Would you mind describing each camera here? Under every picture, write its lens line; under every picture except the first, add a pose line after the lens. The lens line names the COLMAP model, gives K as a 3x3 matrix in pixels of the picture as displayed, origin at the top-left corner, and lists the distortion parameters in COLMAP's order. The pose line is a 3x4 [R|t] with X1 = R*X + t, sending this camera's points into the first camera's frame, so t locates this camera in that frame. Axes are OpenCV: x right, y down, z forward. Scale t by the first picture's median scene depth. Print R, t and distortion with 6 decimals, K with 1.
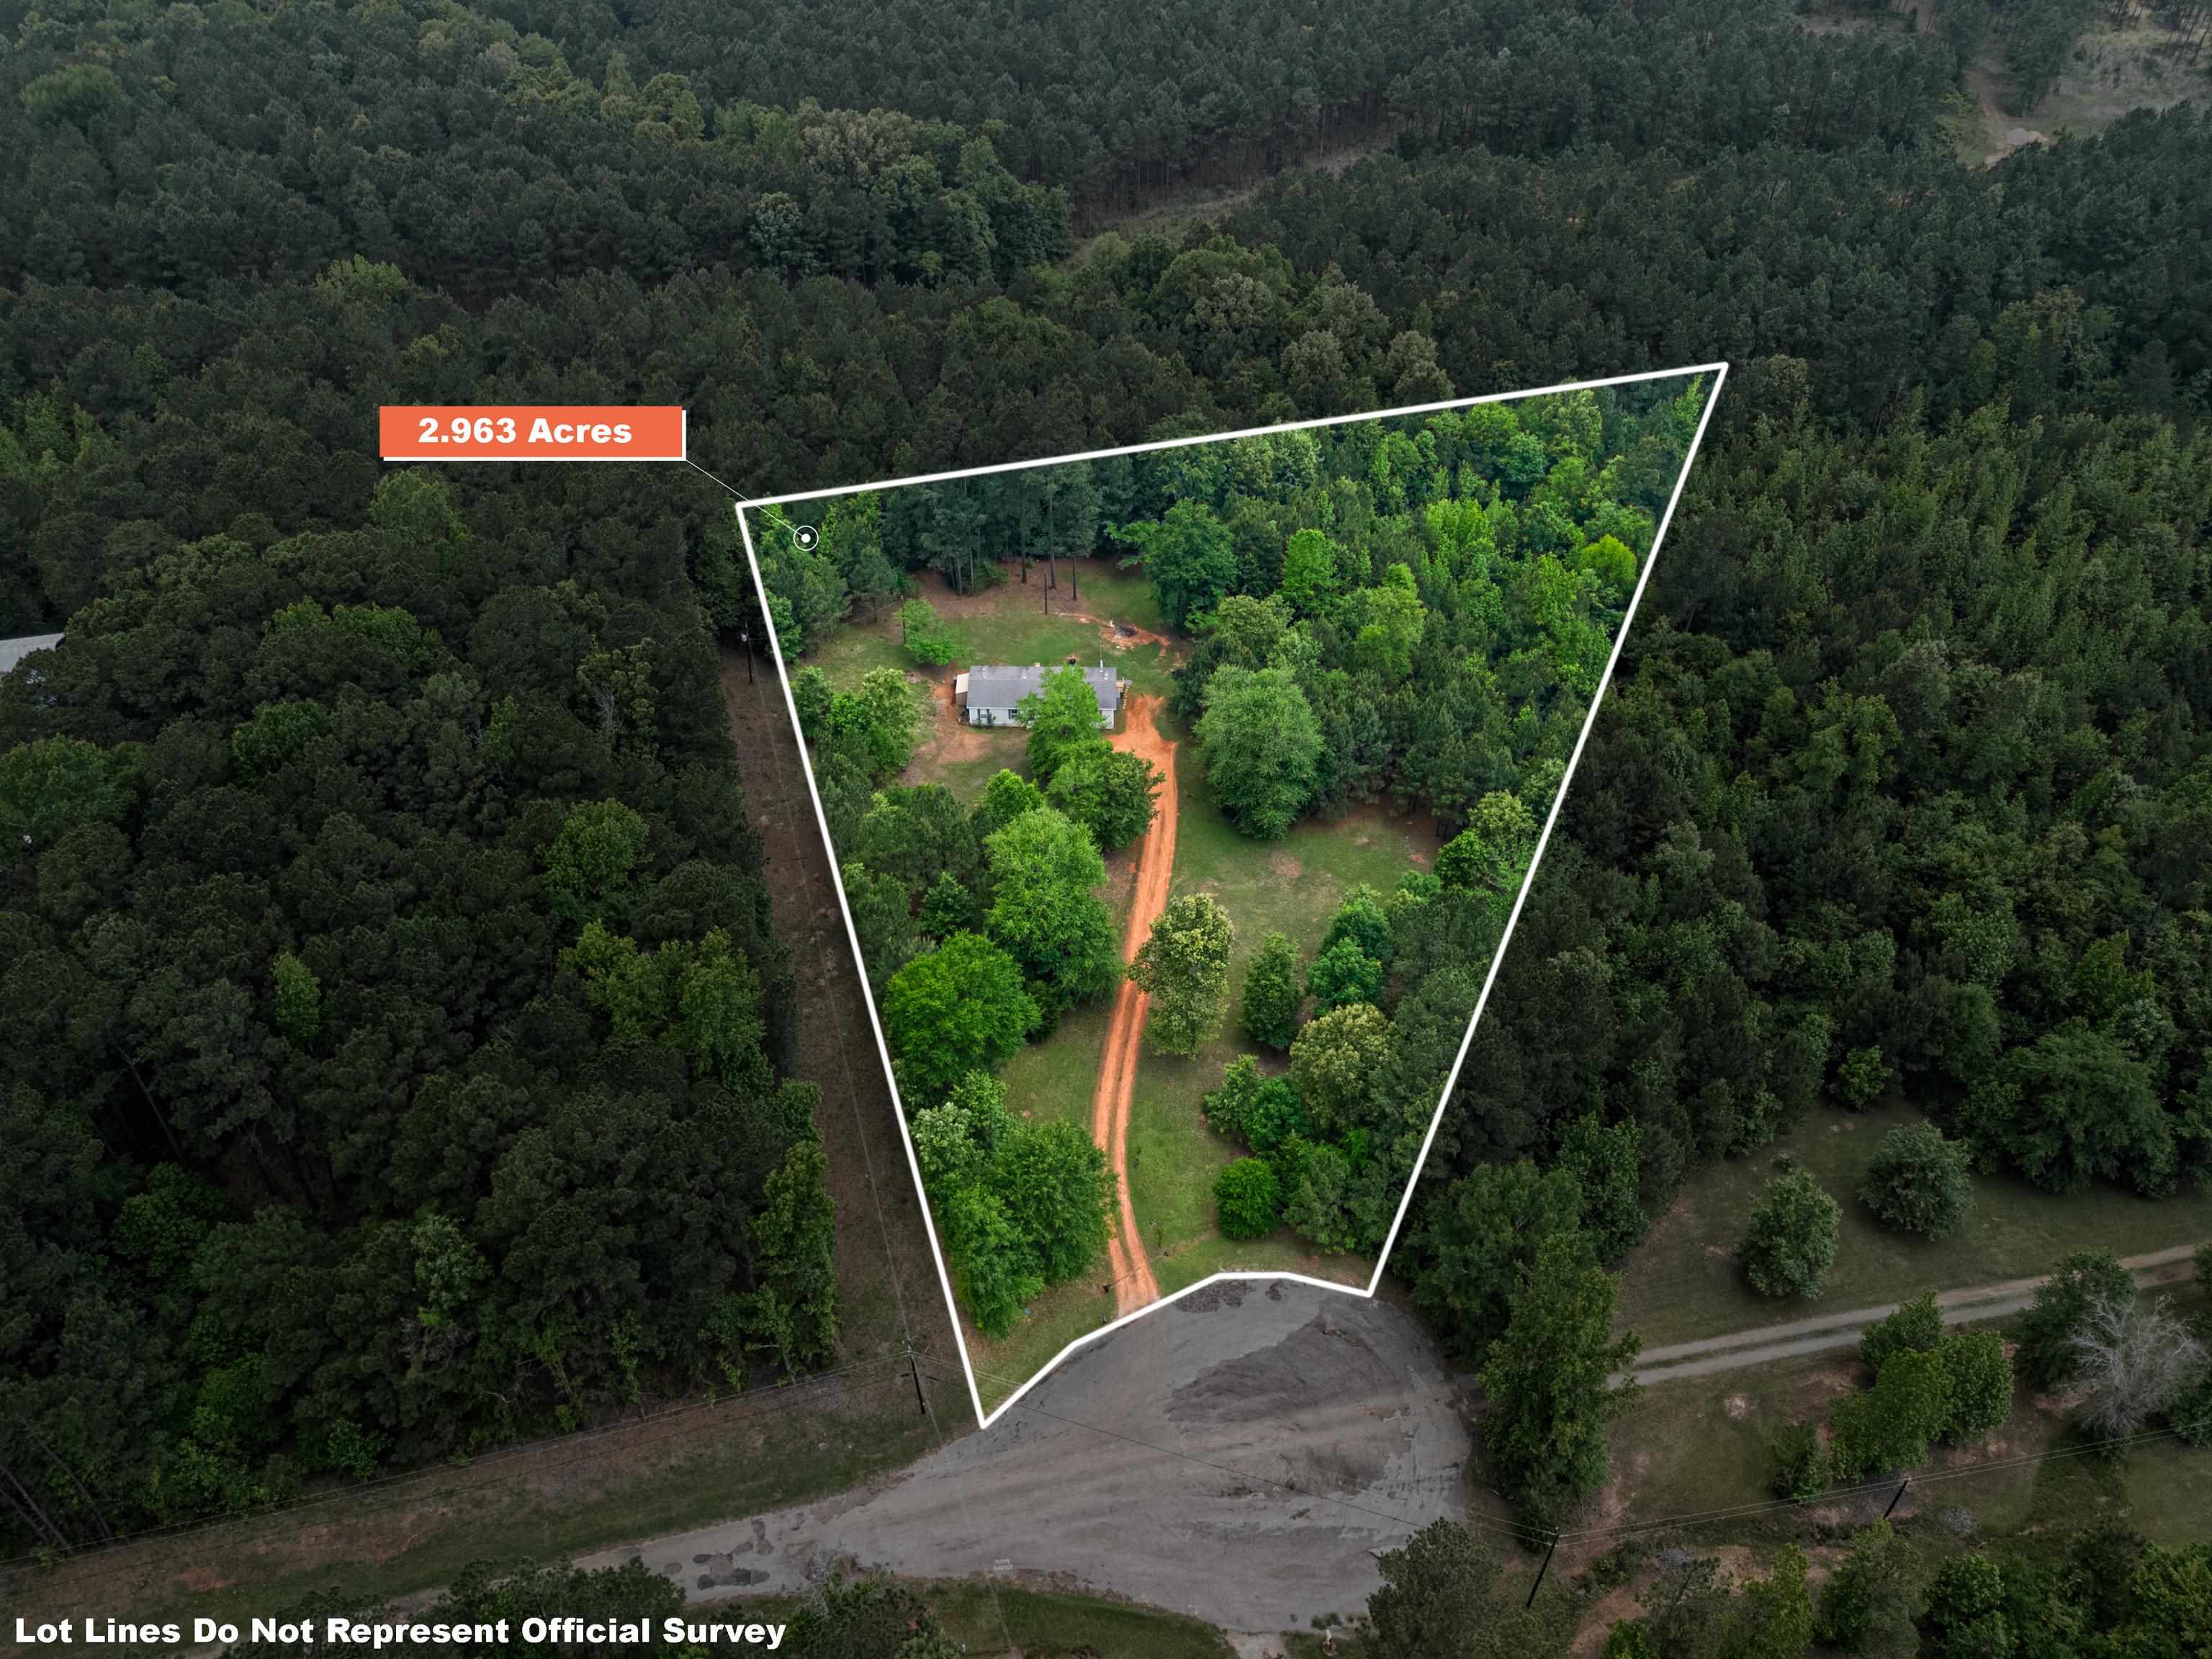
lens RADIAL K [[1507.6, 0, 1106.0], [0, 1507.6, 829.5], [0, 0, 1]] dist [0.083356, -0.111814]
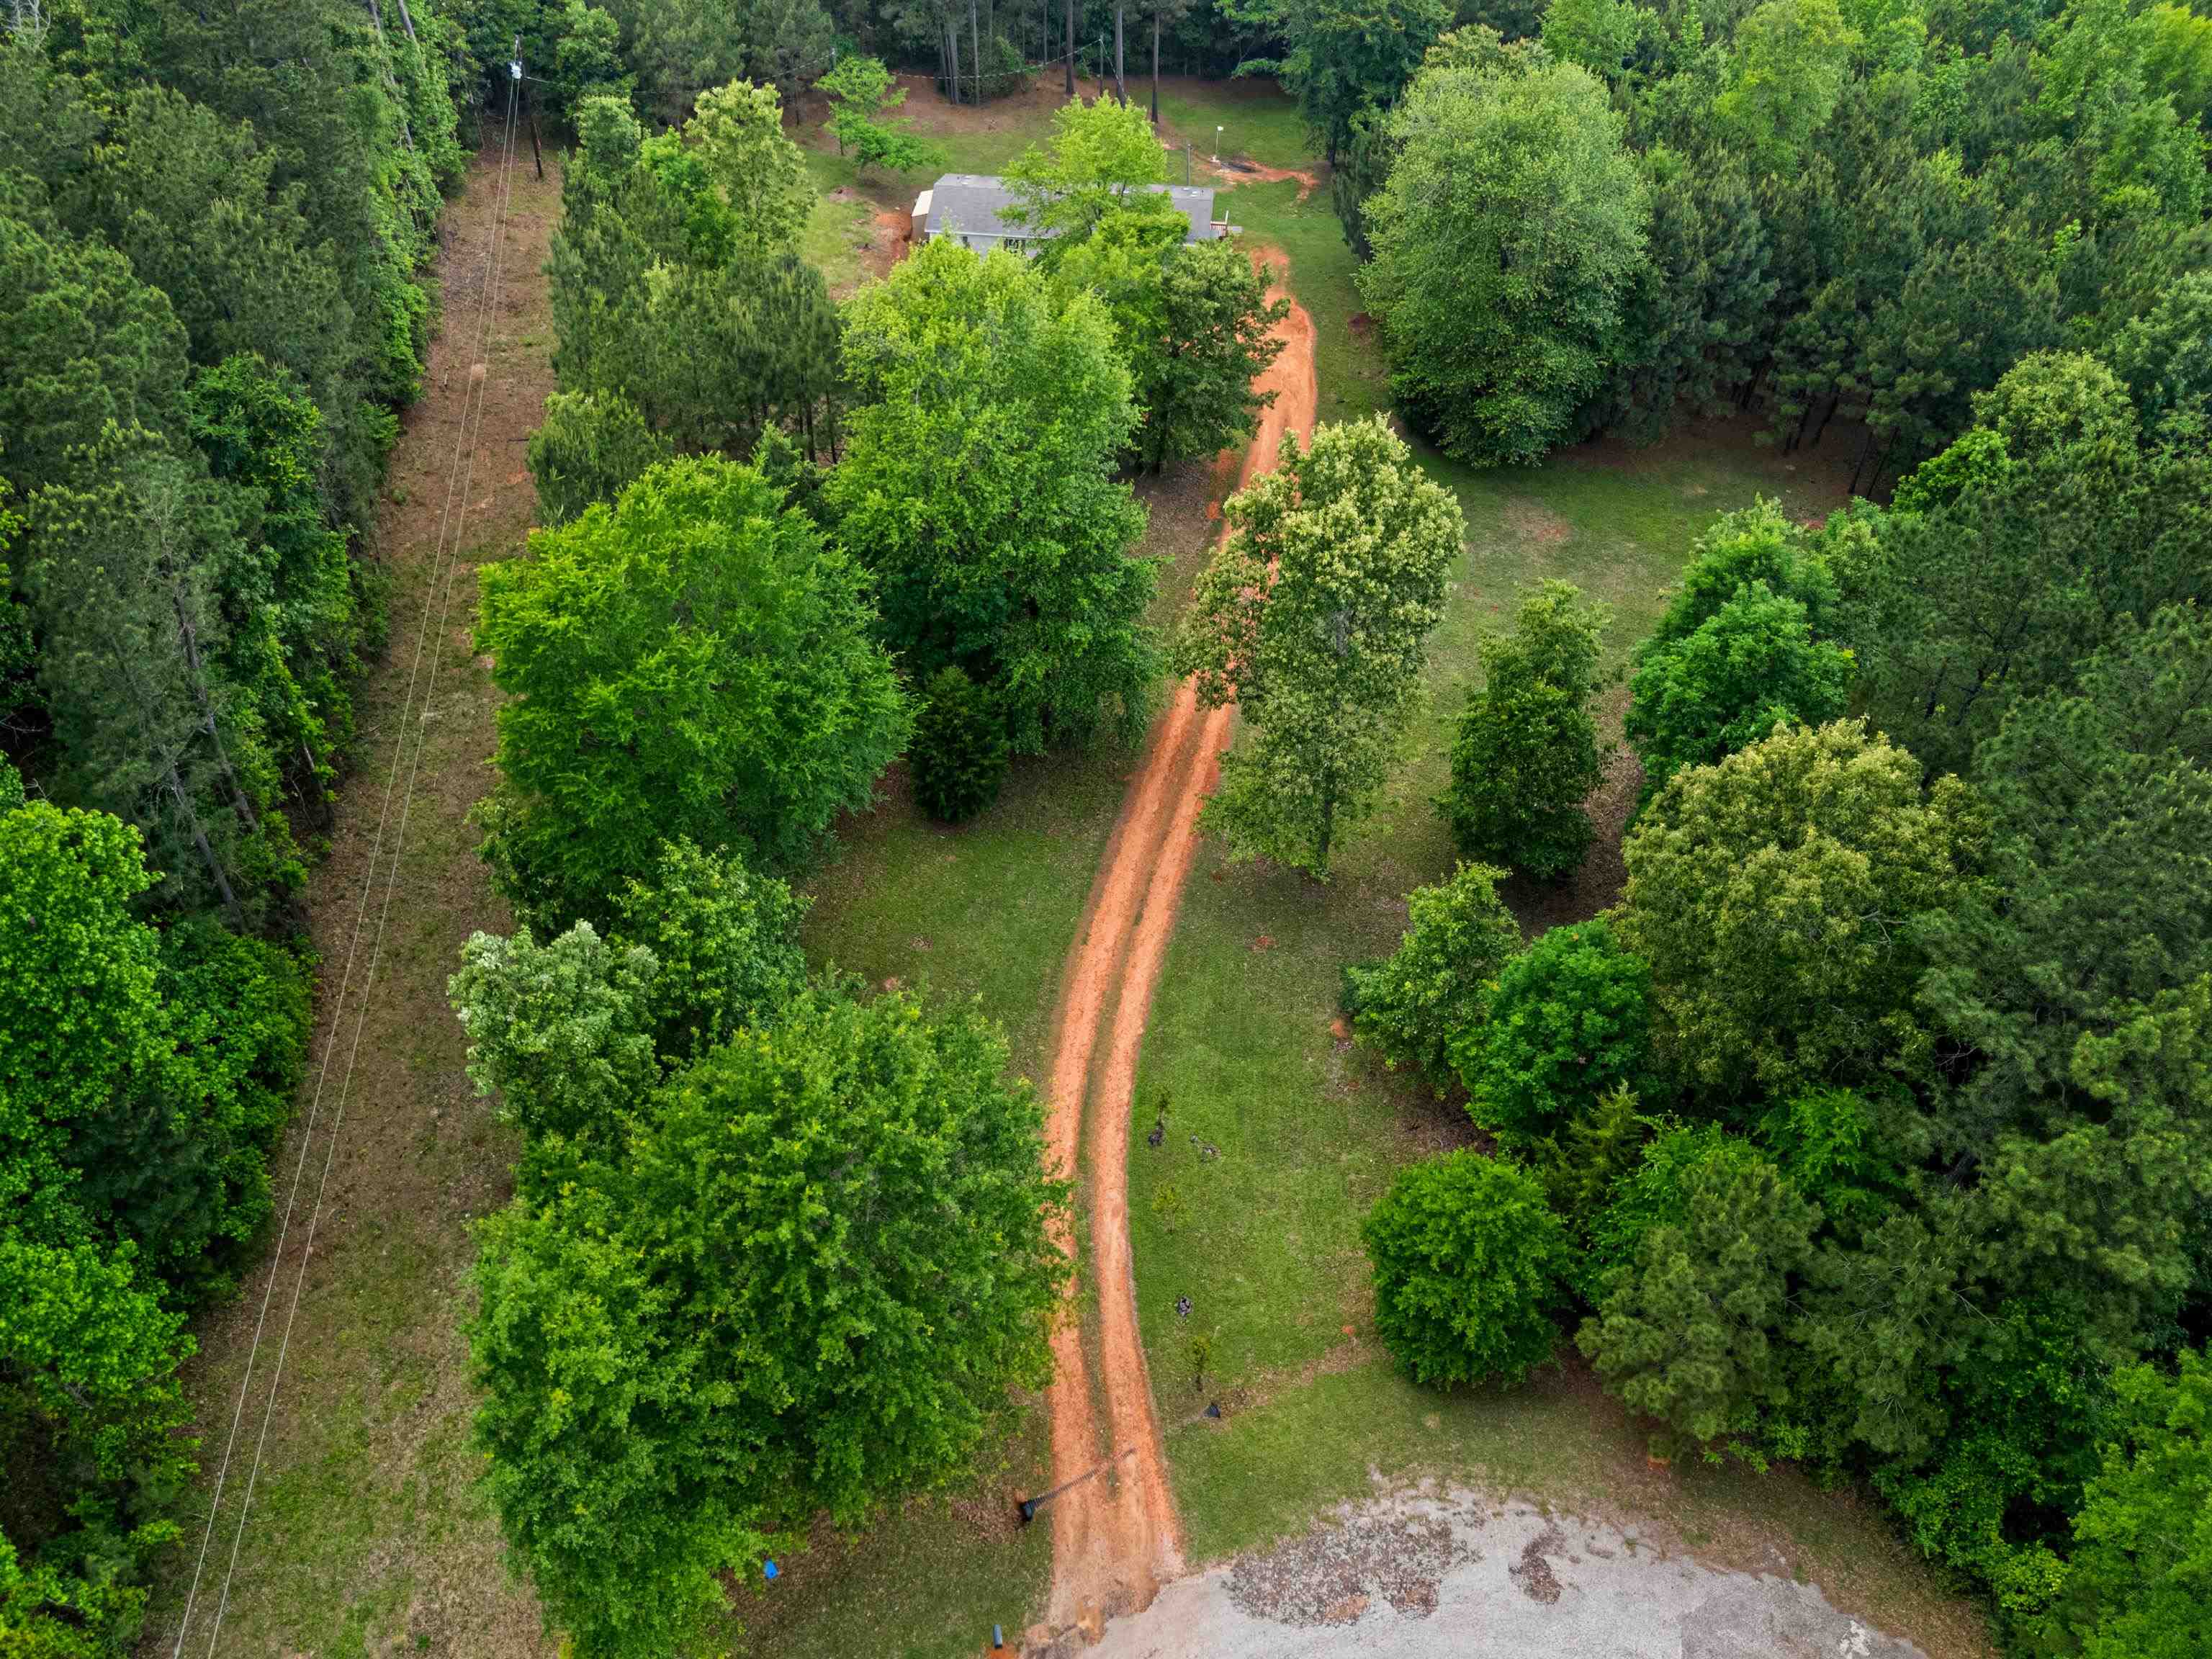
lens RADIAL K [[1507.6, 0, 1106.0], [0, 1507.6, 829.5], [0, 0, 1]] dist [0.083356, -0.111814]
pose [[0.995440, 0.064932, -0.069877, 0.029323], [-0.060704, 0.996289, 0.061017, 0.123249], [0.073580, -0.056497, 0.995688, 0.629318]]
